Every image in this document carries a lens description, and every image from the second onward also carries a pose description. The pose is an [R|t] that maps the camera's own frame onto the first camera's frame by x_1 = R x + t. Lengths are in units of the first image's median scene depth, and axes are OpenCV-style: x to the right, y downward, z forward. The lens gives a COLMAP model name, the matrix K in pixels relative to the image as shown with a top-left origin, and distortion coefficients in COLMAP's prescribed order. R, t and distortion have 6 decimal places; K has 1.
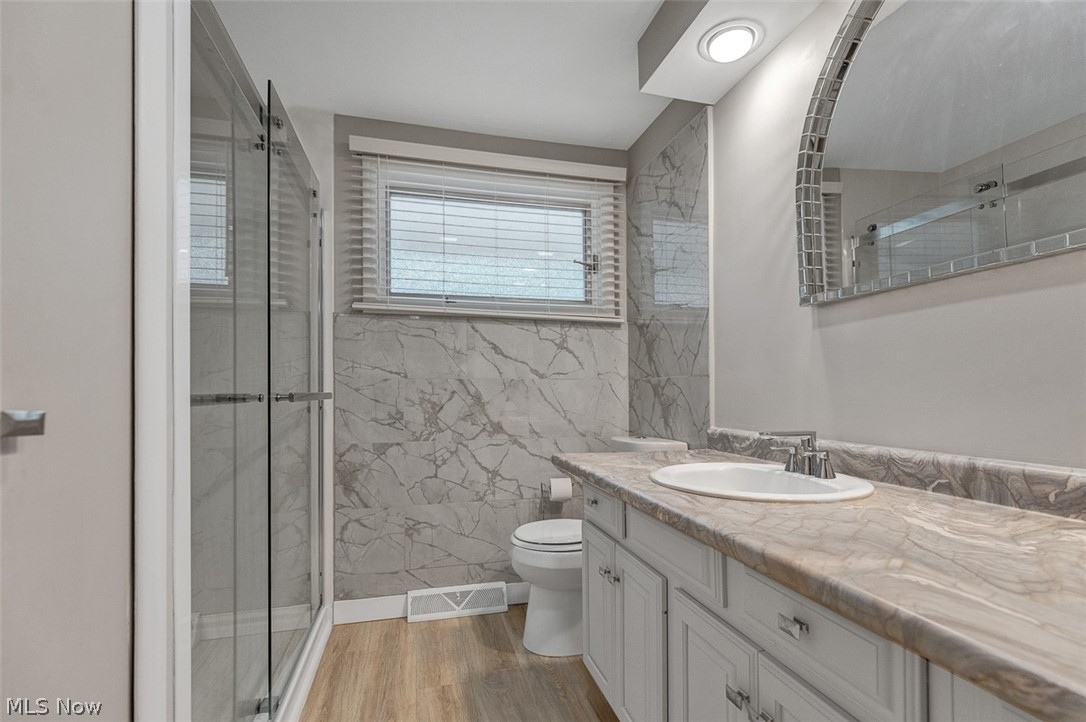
lens RADIAL K [[497.5, 0, 542.0], [0, 497.5, 363.0], [0, 0, 1]] dist [0.001550, 0.000447]
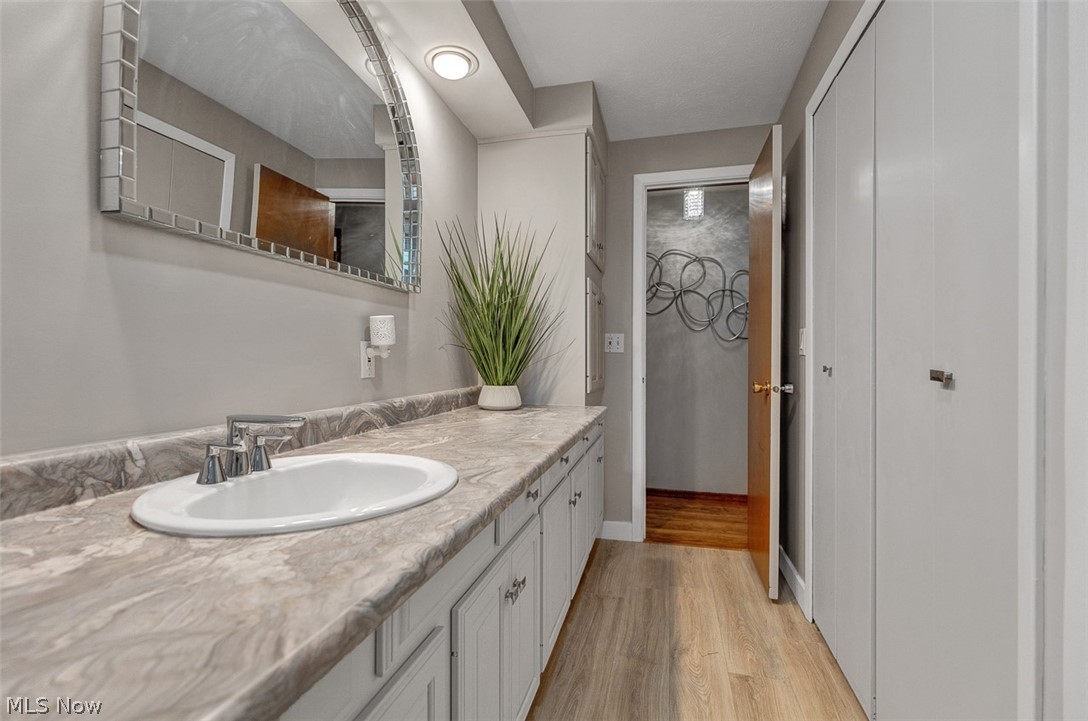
lens RADIAL K [[498.4, 0, 544.3], [0, 498.4, 357.3], [0, 0, 1]] dist [0.001550, 0.000447]
pose [[-0.876664, 0.041447, 0.479314, -0.230702], [0.011744, 0.997829, -0.064805, 0.129187], [-0.480959, -0.051183, -0.875248, 1.672349]]
